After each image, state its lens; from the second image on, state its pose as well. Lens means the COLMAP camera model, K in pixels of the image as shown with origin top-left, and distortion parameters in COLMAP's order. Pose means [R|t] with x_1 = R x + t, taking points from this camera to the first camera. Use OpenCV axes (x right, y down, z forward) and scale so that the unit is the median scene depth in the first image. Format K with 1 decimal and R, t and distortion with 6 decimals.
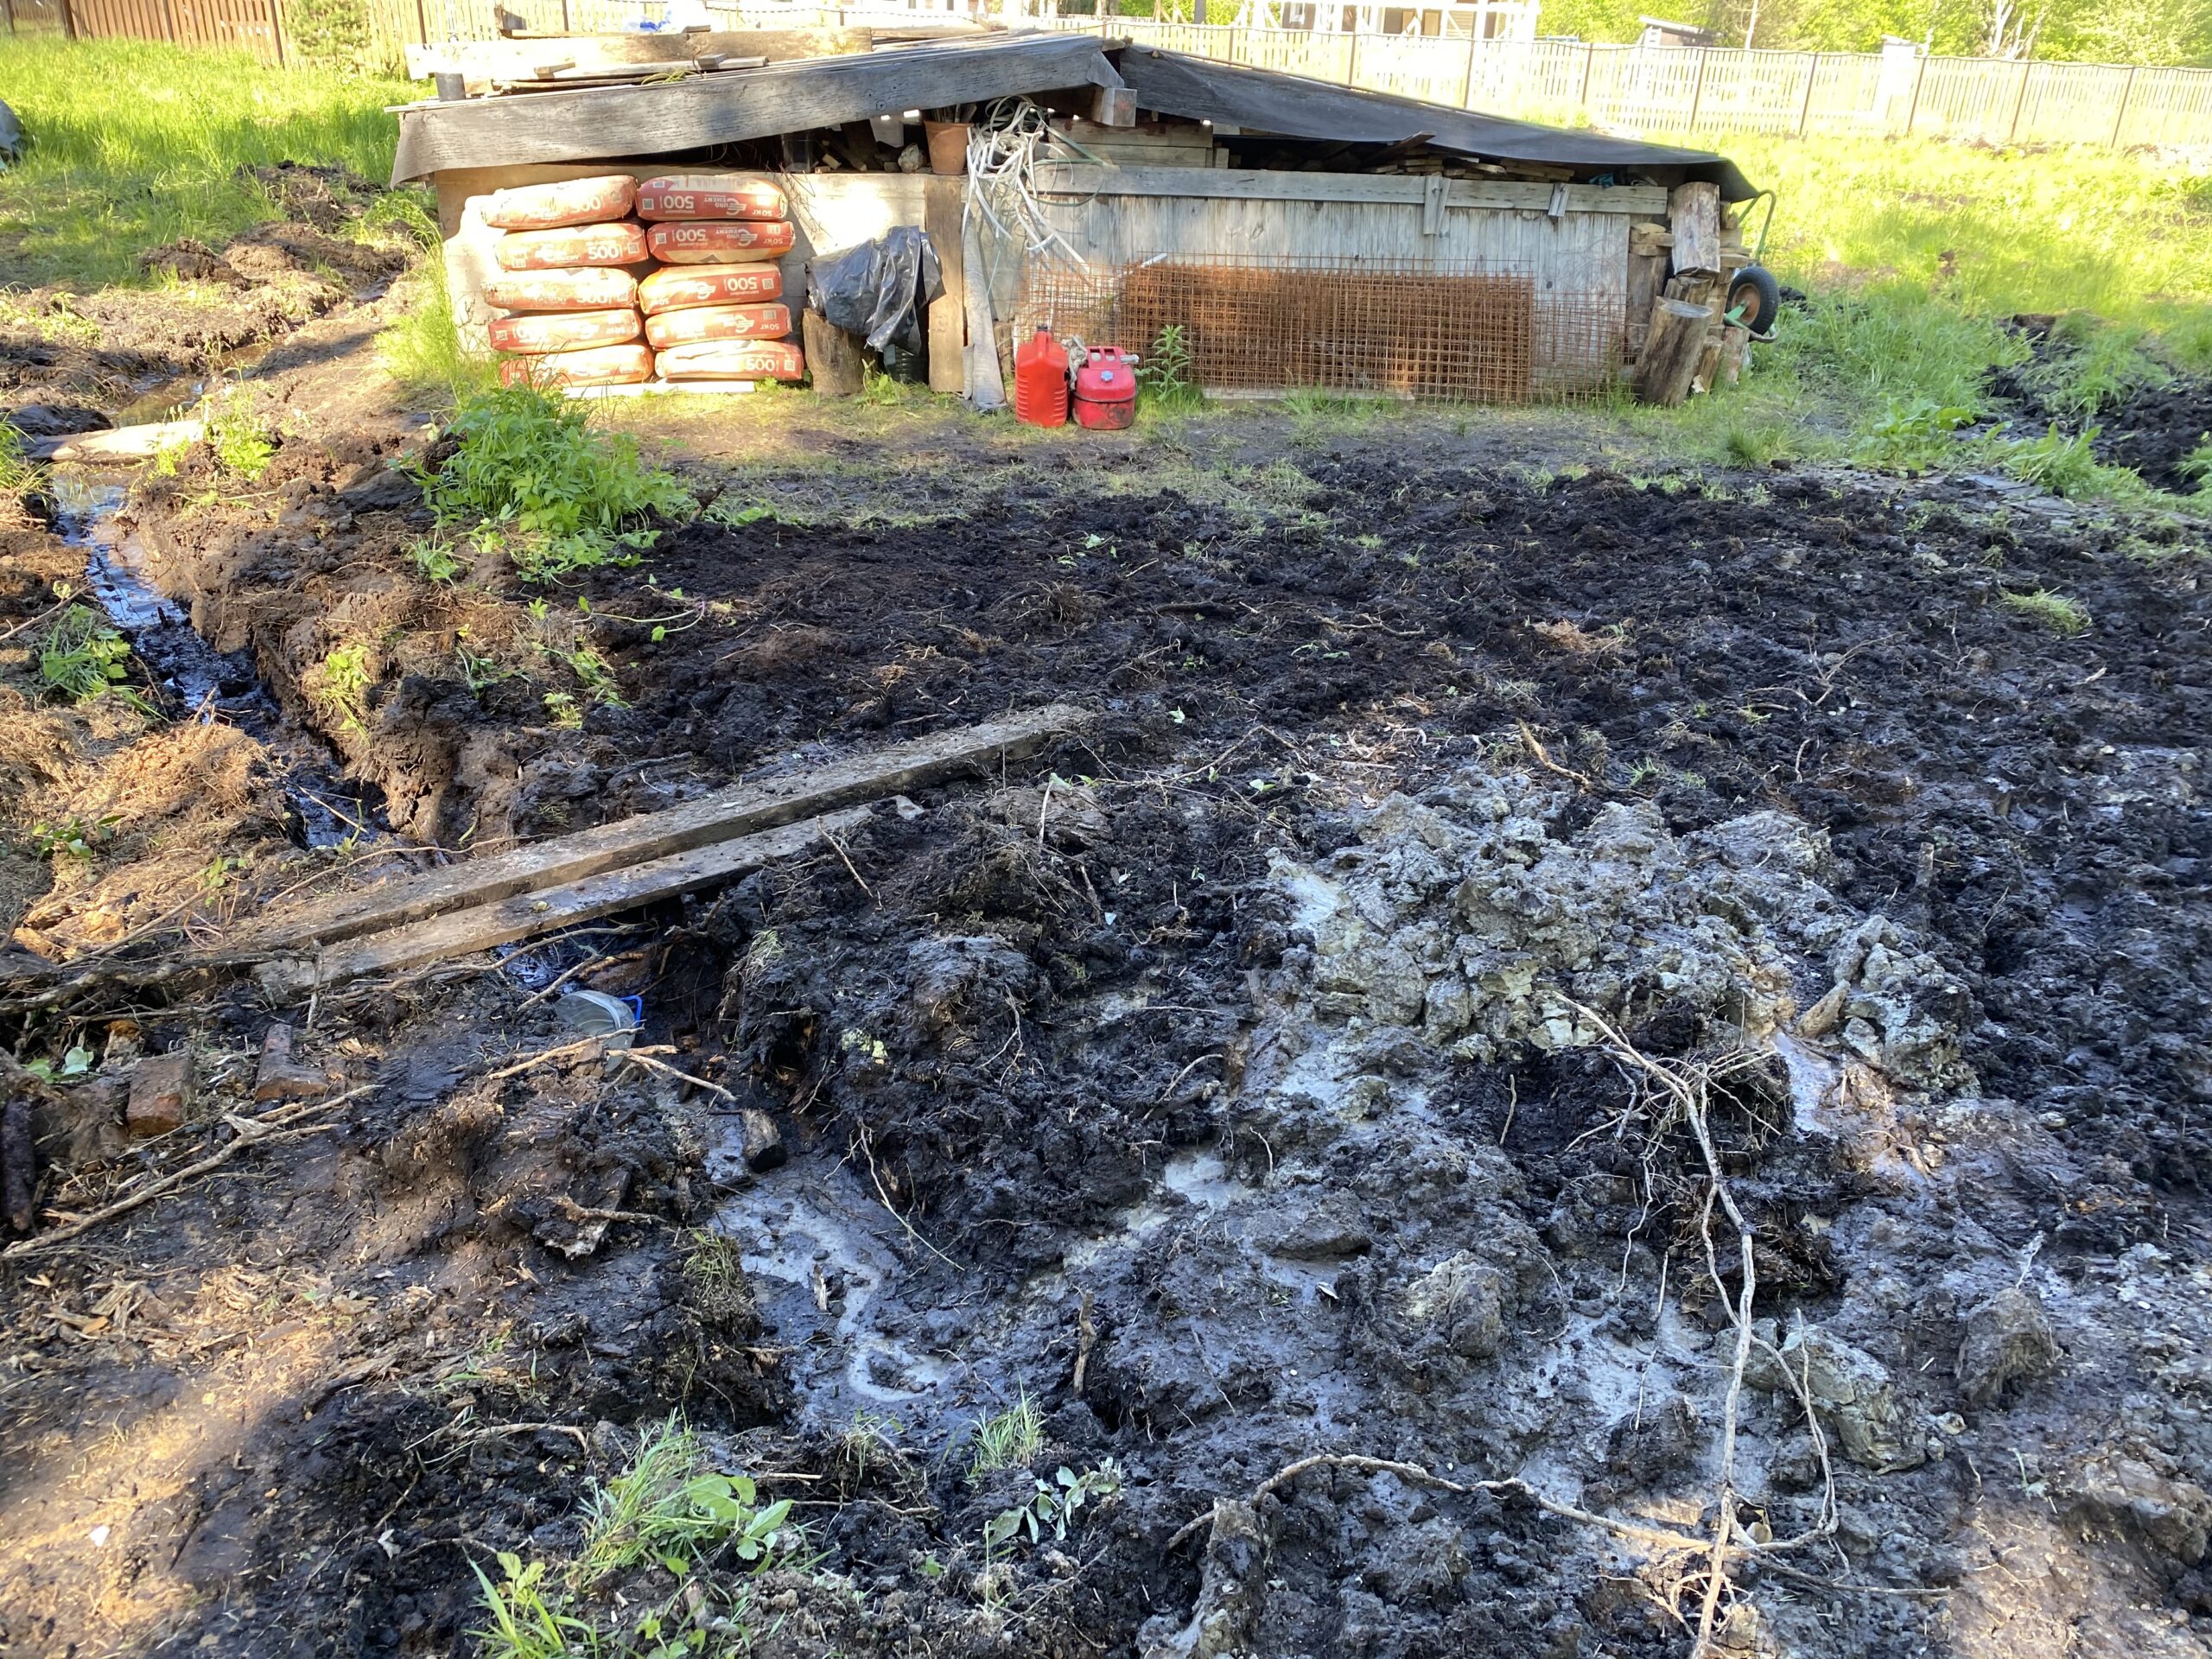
lens RADIAL K [[1670.0, 0, 1106.0], [0, 1670.0, 829.5], [0, 0, 1]] dist [0.037610, -0.030891]
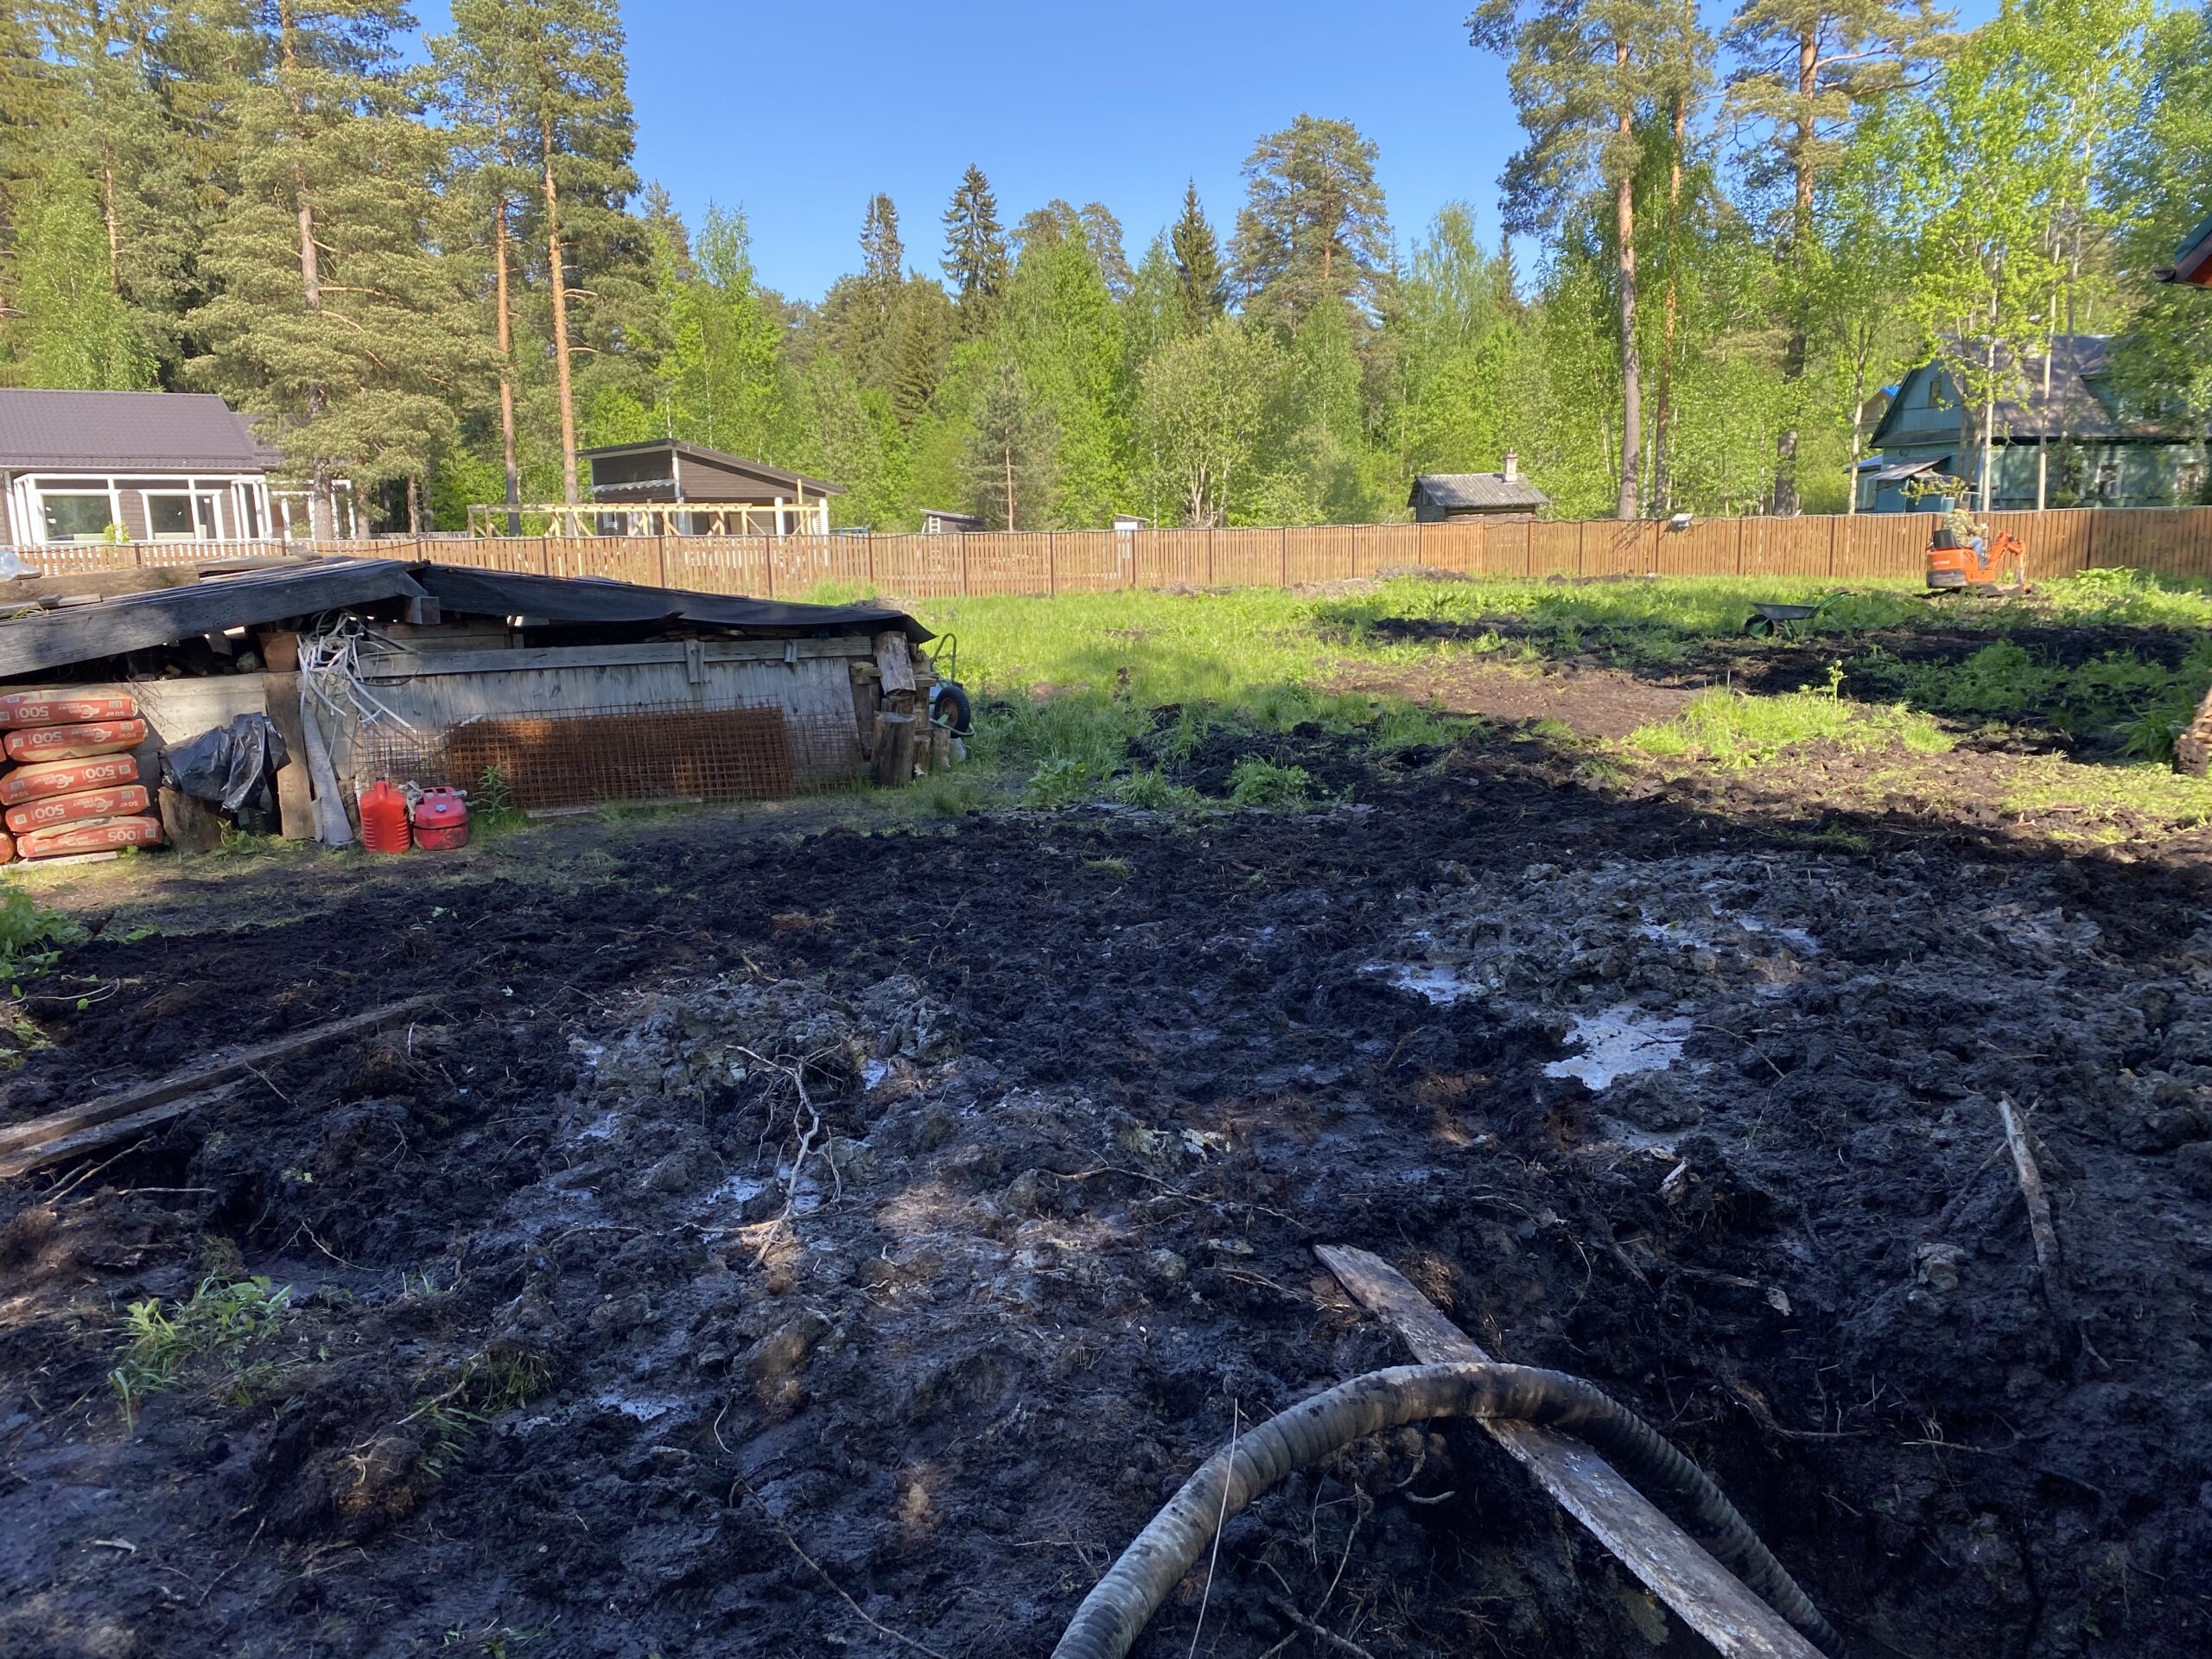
lens RADIAL K [[1665.9, 0, 1121.4], [0, 1665.9, 827.7], [0, 0, 1]] dist [0.058695, -0.071746]
pose [[0.924189, -0.123575, 0.361393, 0.030005], [0.213713, 0.951534, -0.221158, 0.263514], [-0.316548, 0.281626, 0.905806, -0.597869]]
